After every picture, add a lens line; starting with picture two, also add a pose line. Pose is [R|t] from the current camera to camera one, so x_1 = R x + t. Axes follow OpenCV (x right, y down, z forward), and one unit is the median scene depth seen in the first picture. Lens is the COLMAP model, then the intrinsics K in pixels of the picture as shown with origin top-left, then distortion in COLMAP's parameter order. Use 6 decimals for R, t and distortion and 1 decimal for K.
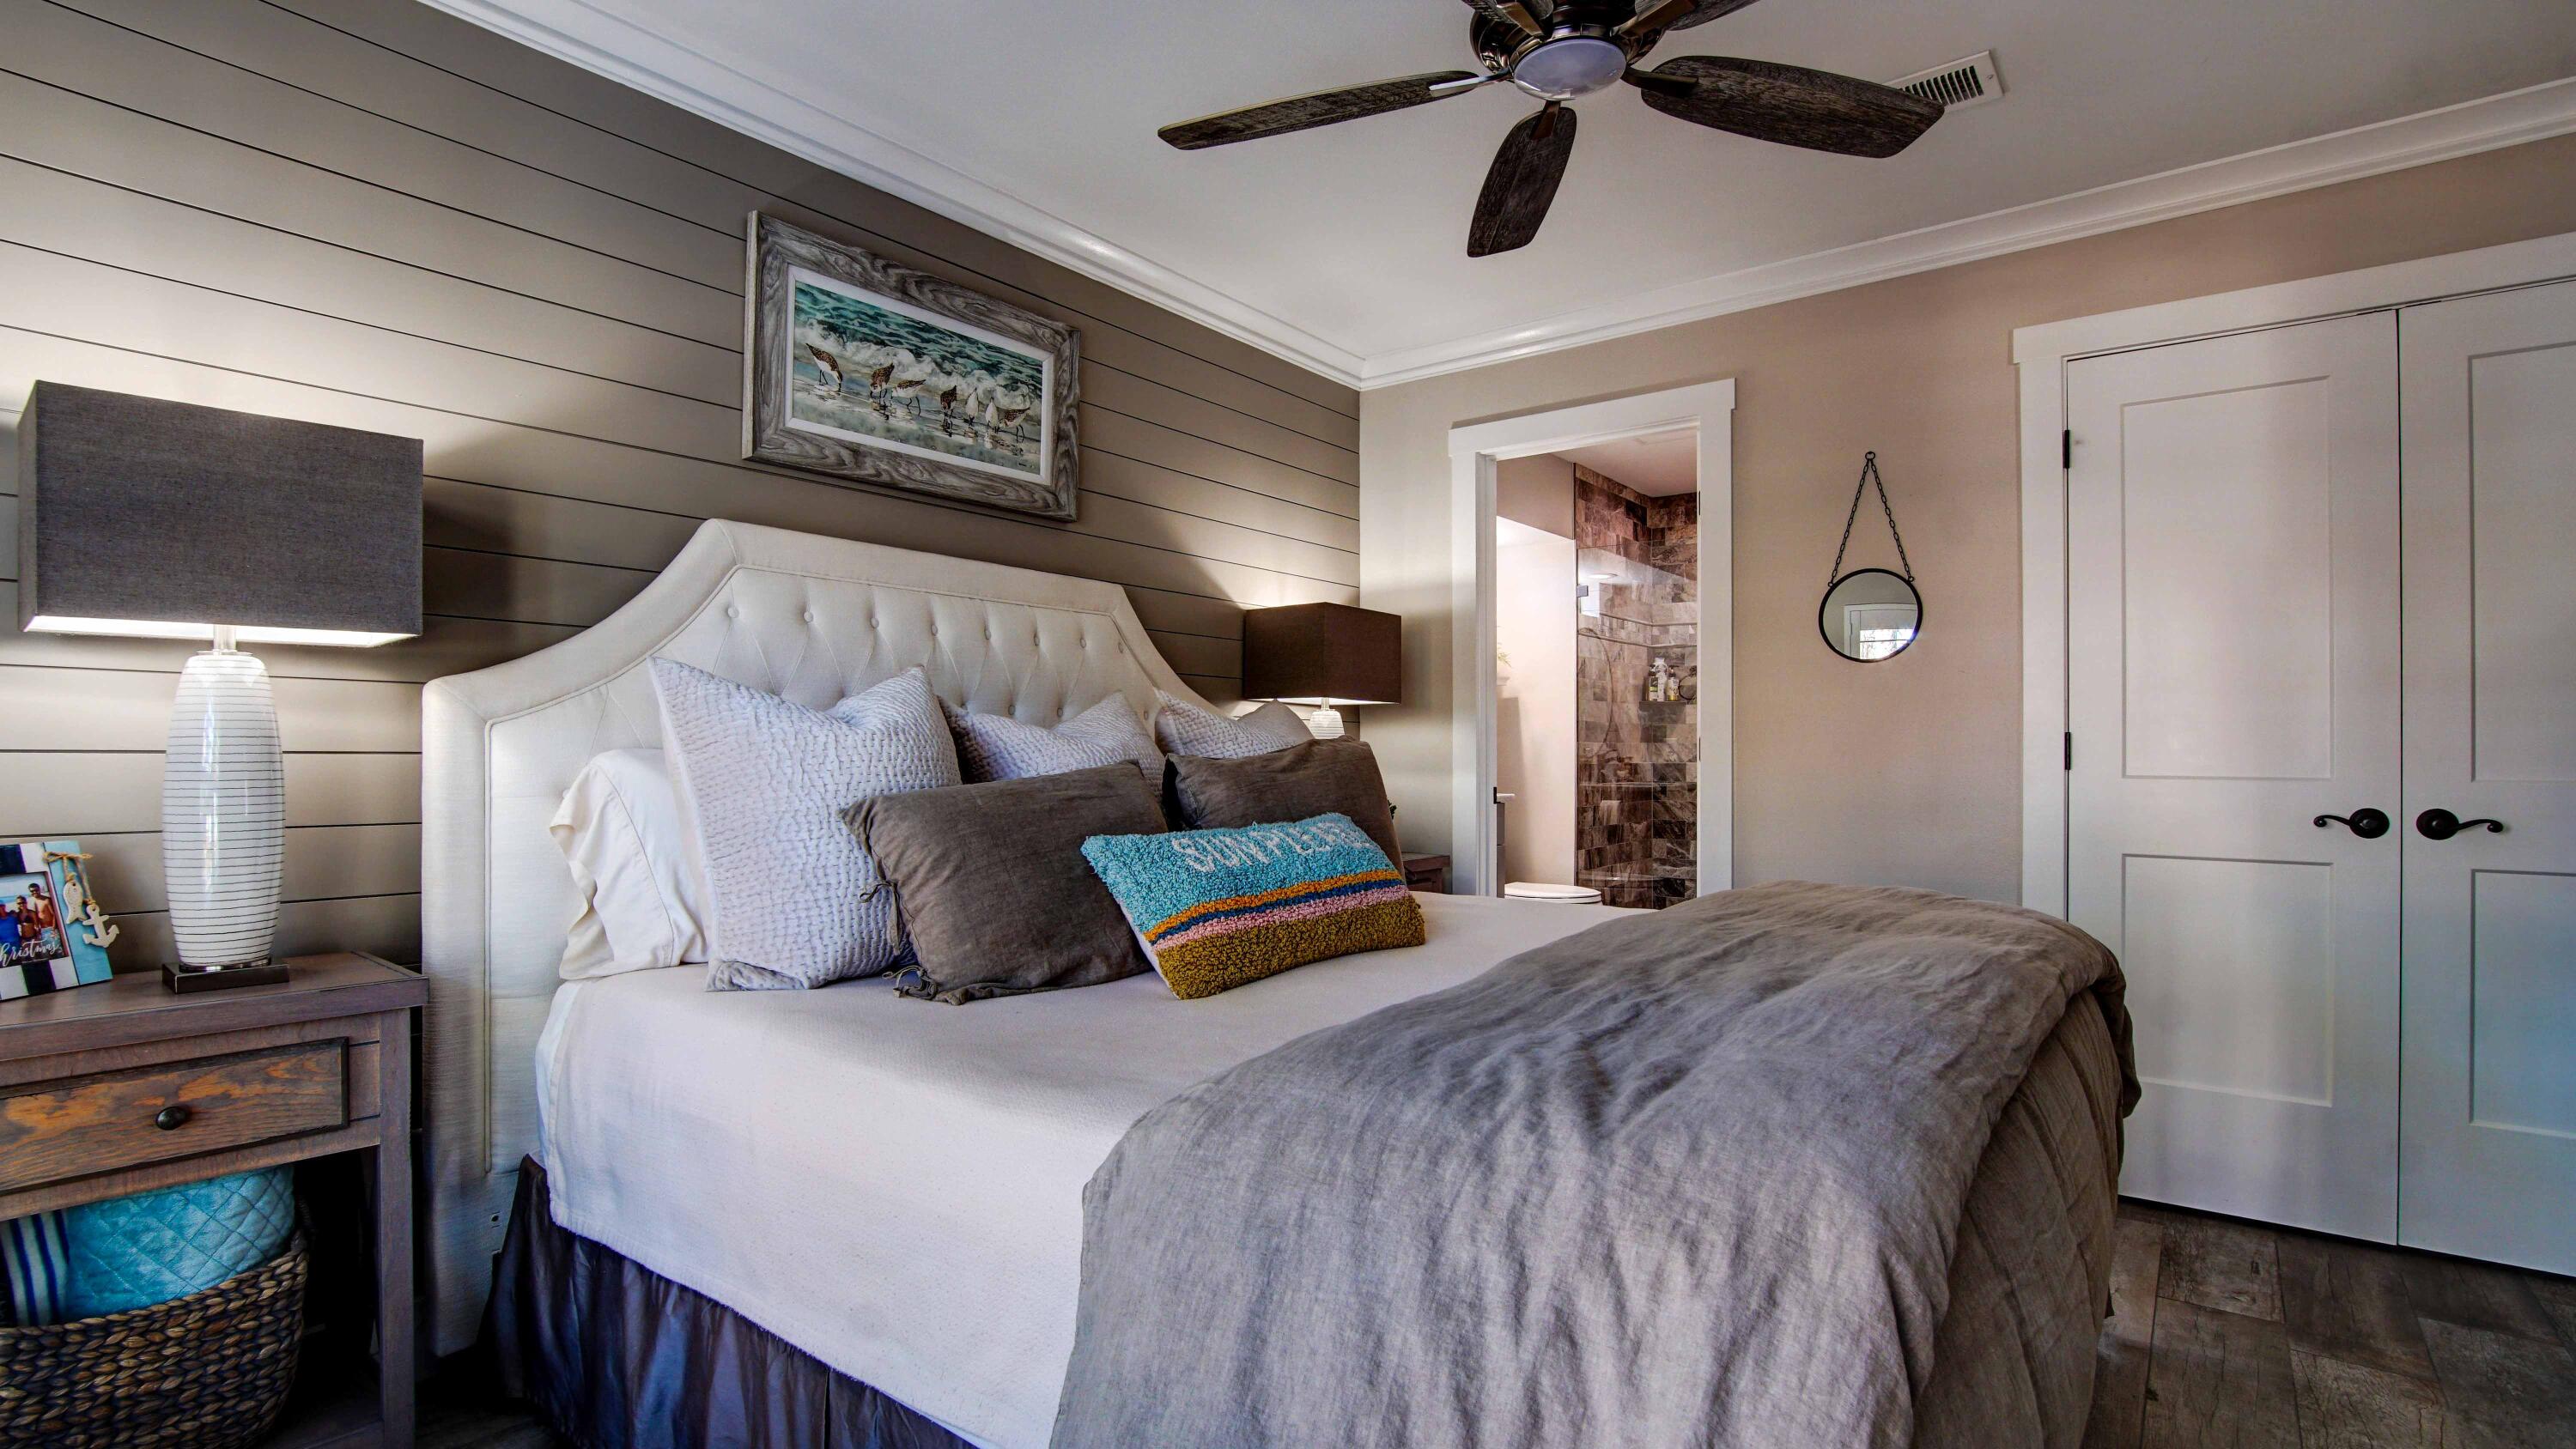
lens RADIAL K [[1161.8, 0, 1301.5], [0, 1161.8, 752.0], [0, 0, 1]] dist [-0.030065, 0.005990]
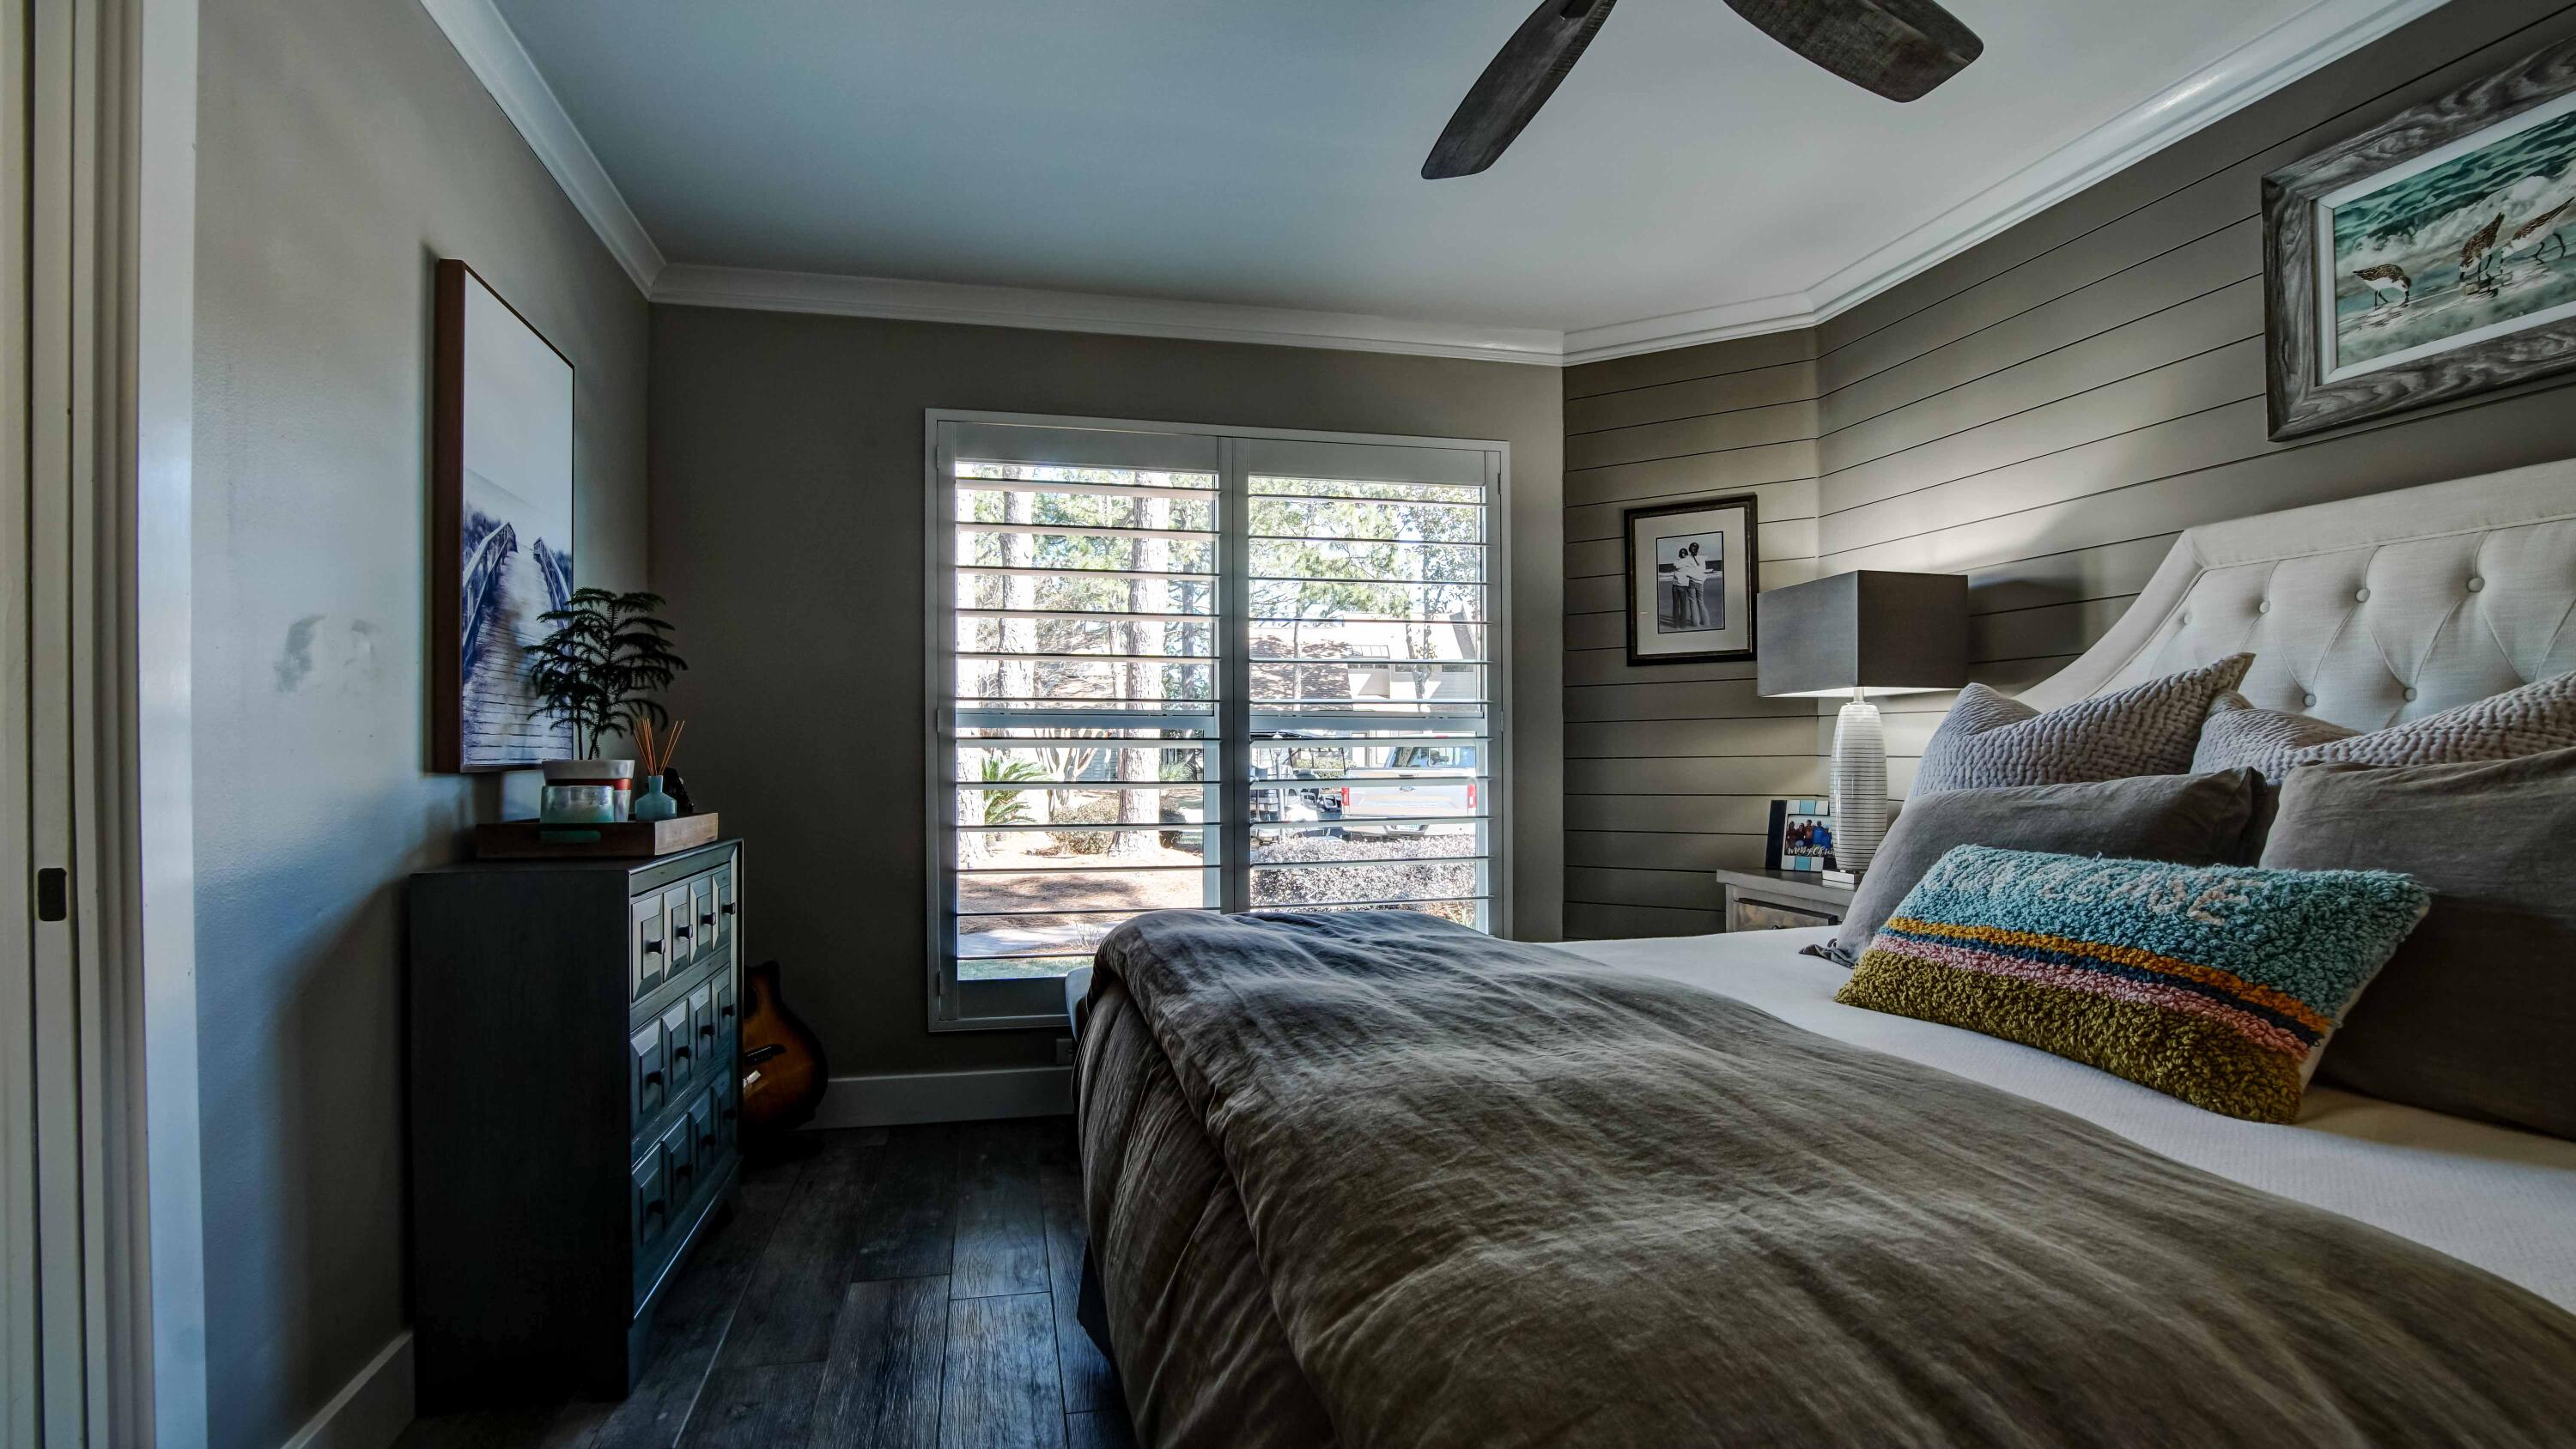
lens RADIAL K [[1238.1, 0, 1280.2], [0, 1238.1, 760.3], [0, 0, 1]] dist [-0.035893, 0.008640]
pose [[-0.626879, -0.001561, -0.779115, 0.692748], [-0.007621, 0.999962, 0.004129, 0.002766], [0.779079, 0.008526, -0.626868, 0.882354]]
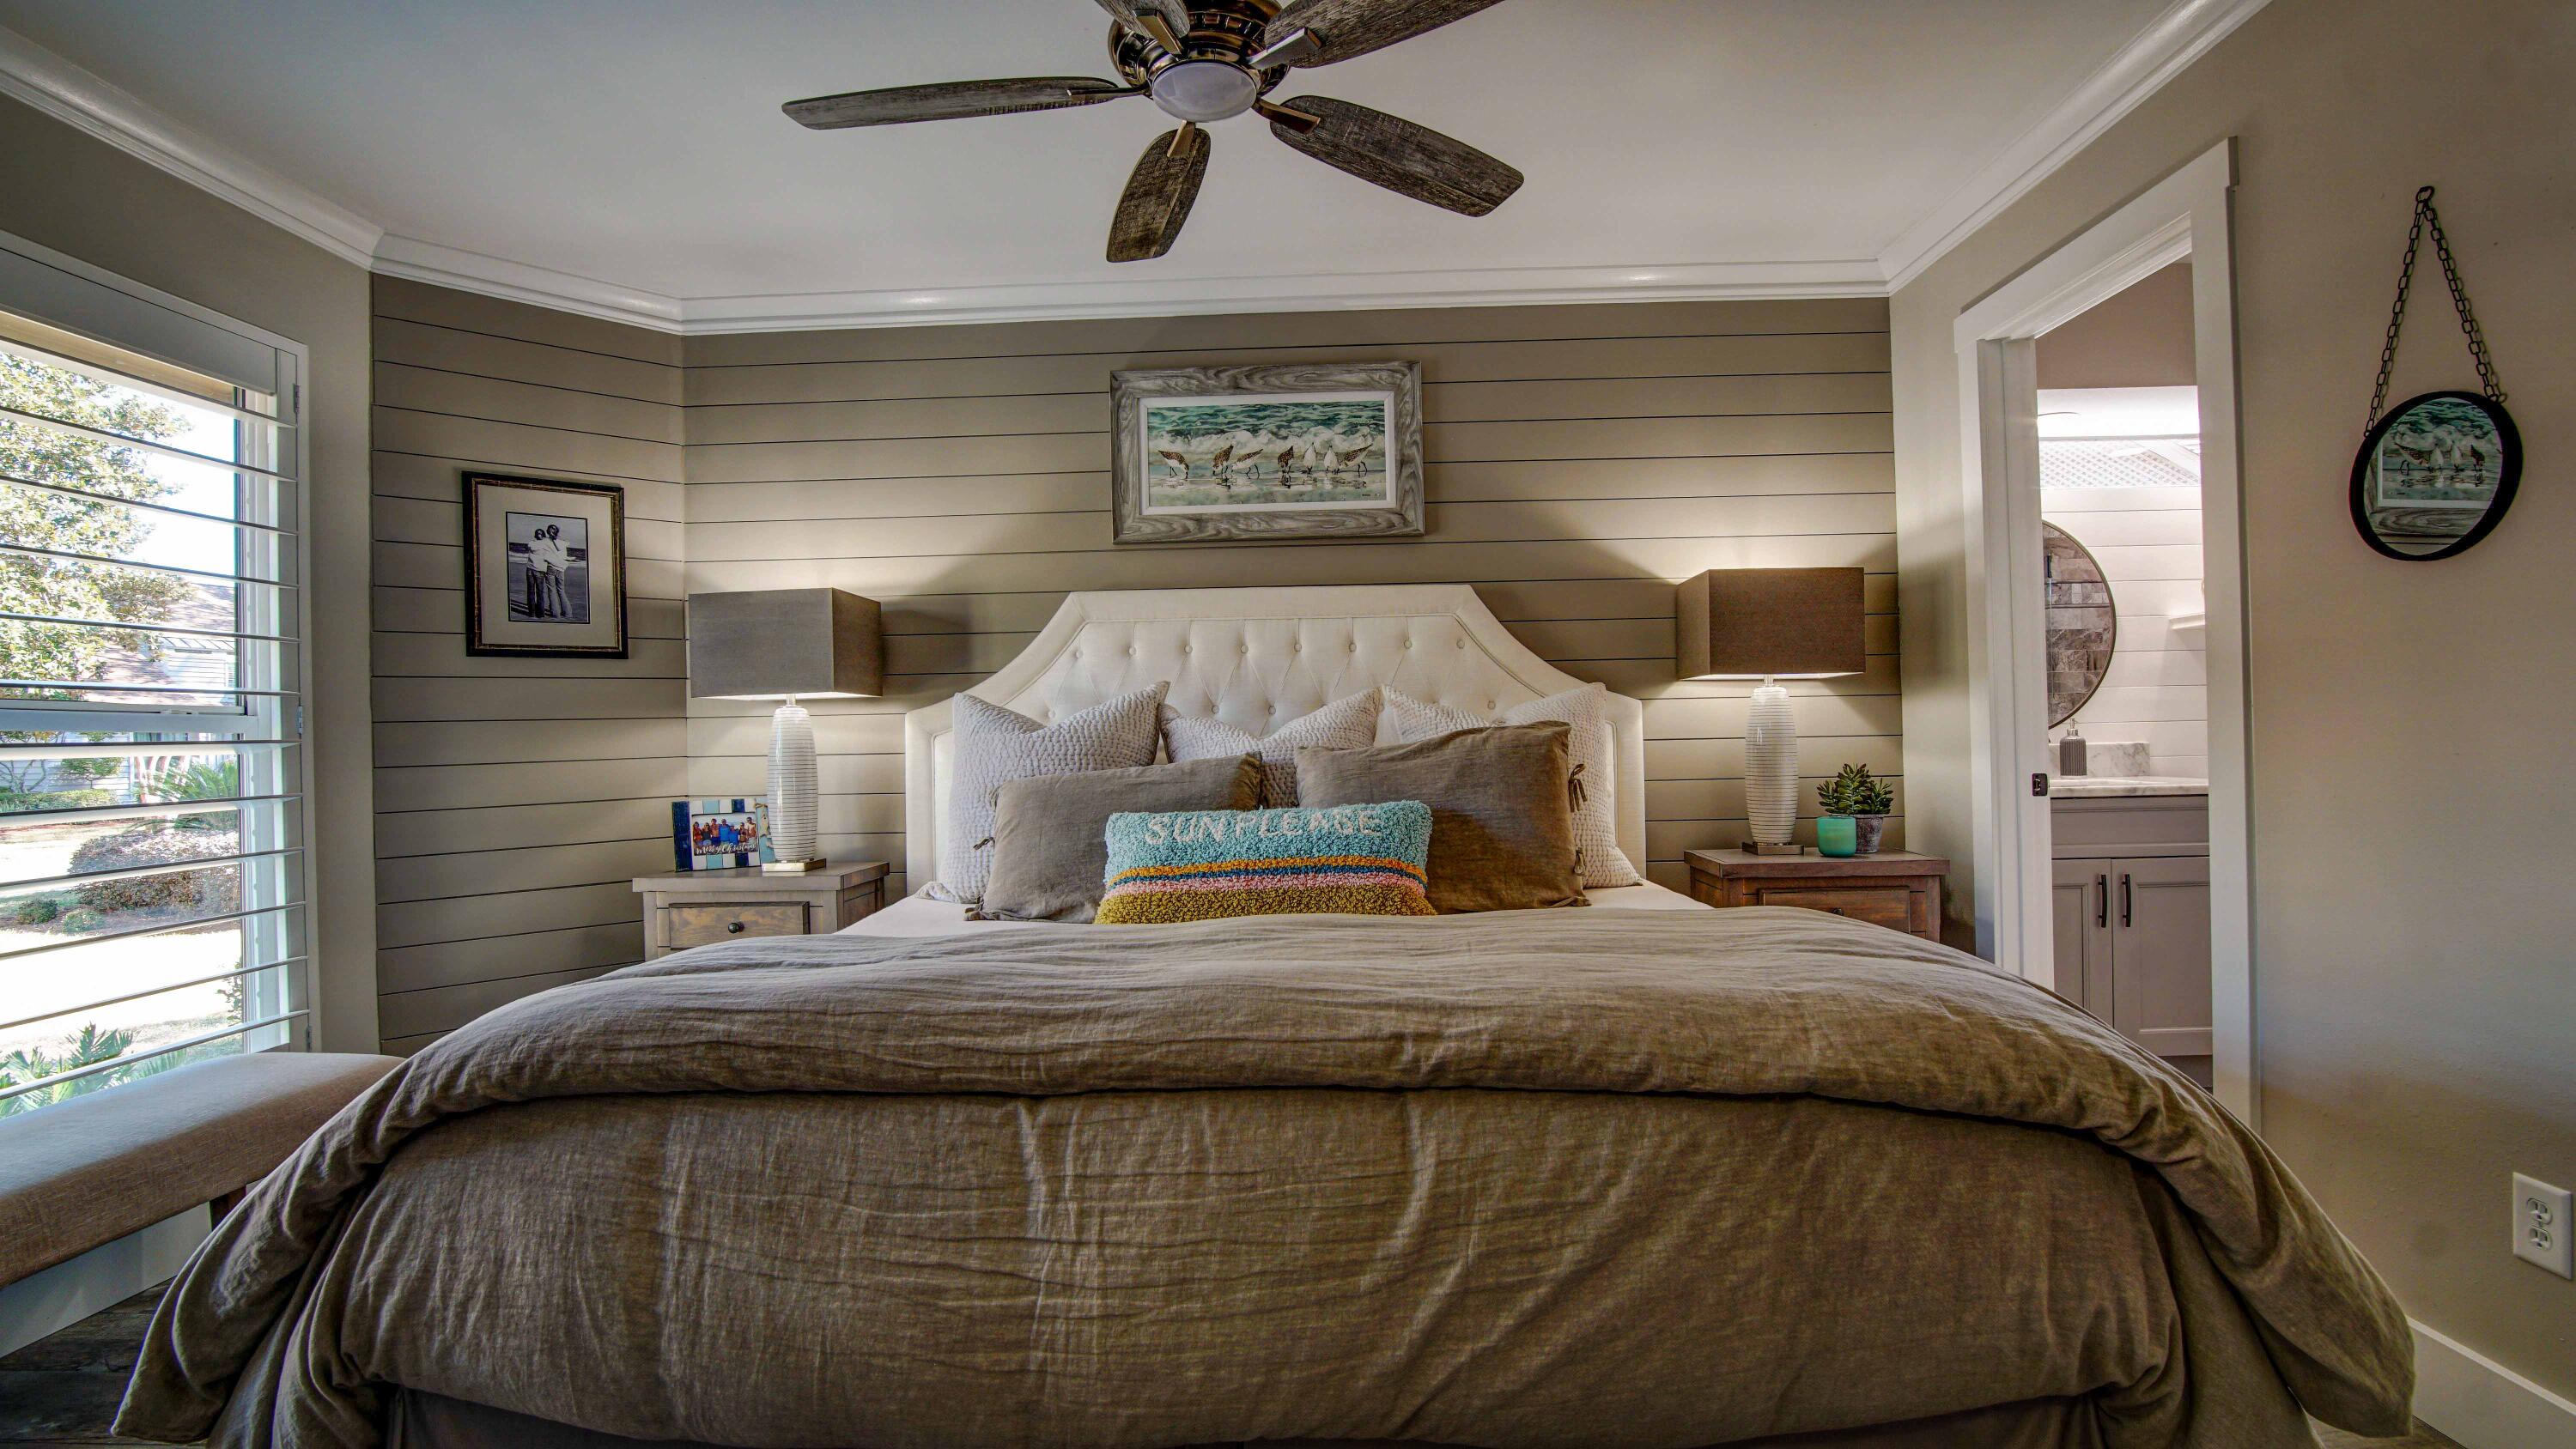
lens RADIAL K [[1161.8, 0, 1300.3], [0, 1161.8, 731.5], [0, 0, 1]] dist [-0.030065, 0.005990]
pose [[0.610009, -0.024121, -0.792027, 0.710550], [0.020376, 0.999684, -0.014752, 0.003835], [0.792133, -0.007139, 0.610307, 0.269335]]
